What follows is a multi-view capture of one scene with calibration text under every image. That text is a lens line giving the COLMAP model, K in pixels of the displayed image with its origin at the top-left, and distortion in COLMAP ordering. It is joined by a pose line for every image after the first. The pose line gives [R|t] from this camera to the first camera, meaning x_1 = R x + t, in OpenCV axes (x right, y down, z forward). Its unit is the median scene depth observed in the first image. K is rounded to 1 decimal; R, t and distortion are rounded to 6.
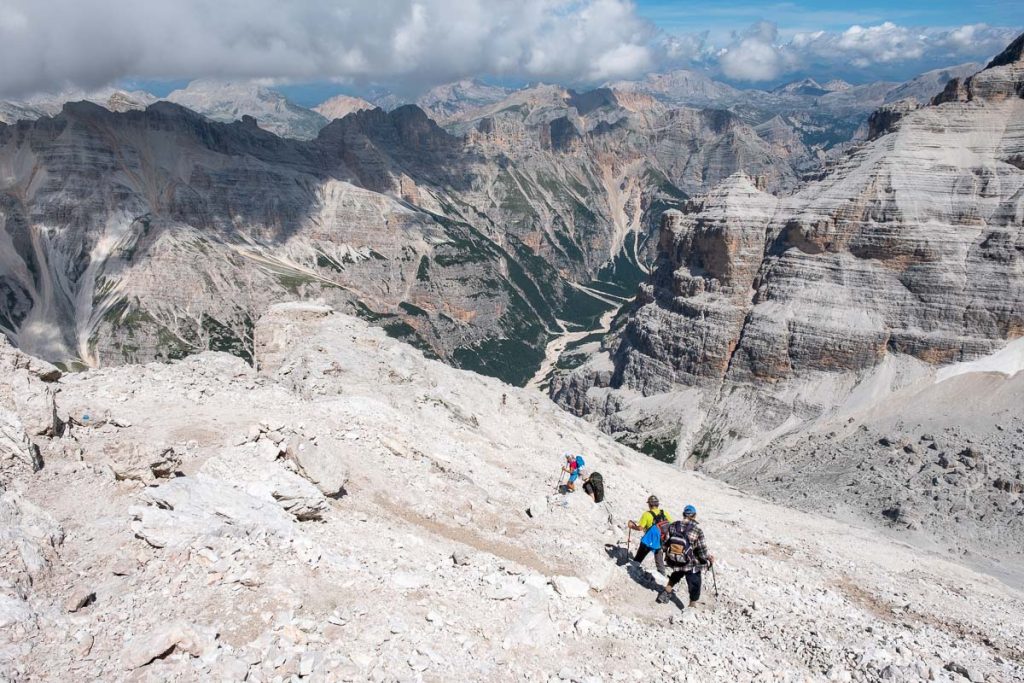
lens RADIAL K [[720.0, 0, 493.5], [0, 720.0, 345.7], [0, 0, 1]] dist [0.024059, -0.002587]
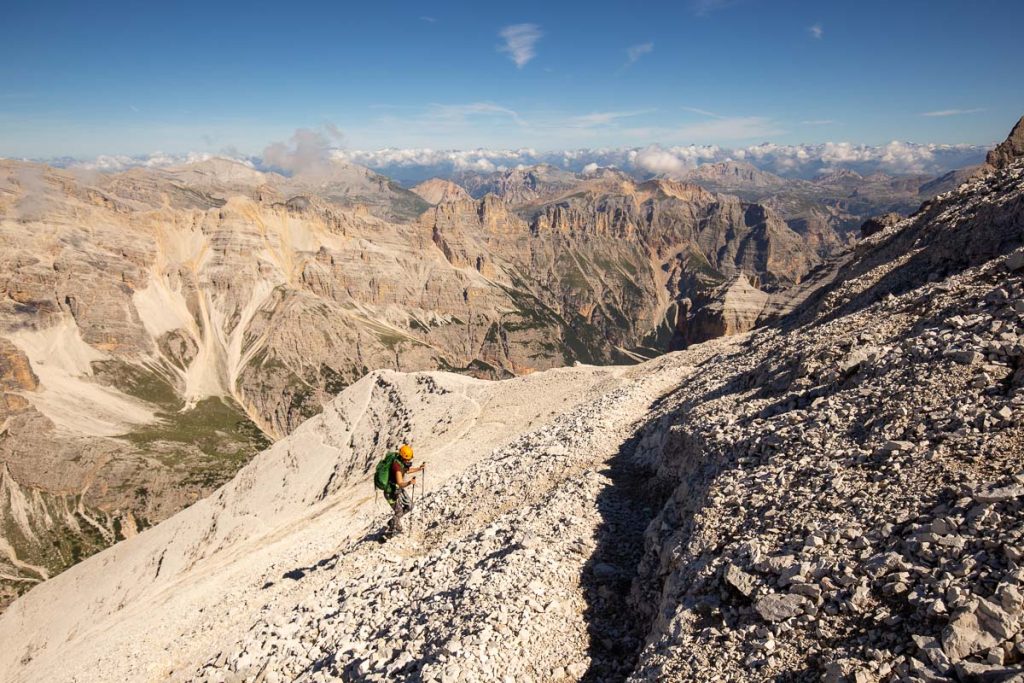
lens RADIAL K [[660.3, 0, 512.0], [0, 660.3, 341.5], [0, 0, 1]] dist [0.017188, -0.004046]
pose [[0.996286, 0.041502, -0.075442, 0.019407], [-0.047427, 0.995784, -0.078520, -0.004353], [0.071865, 0.081807, 0.994054, -0.115376]]
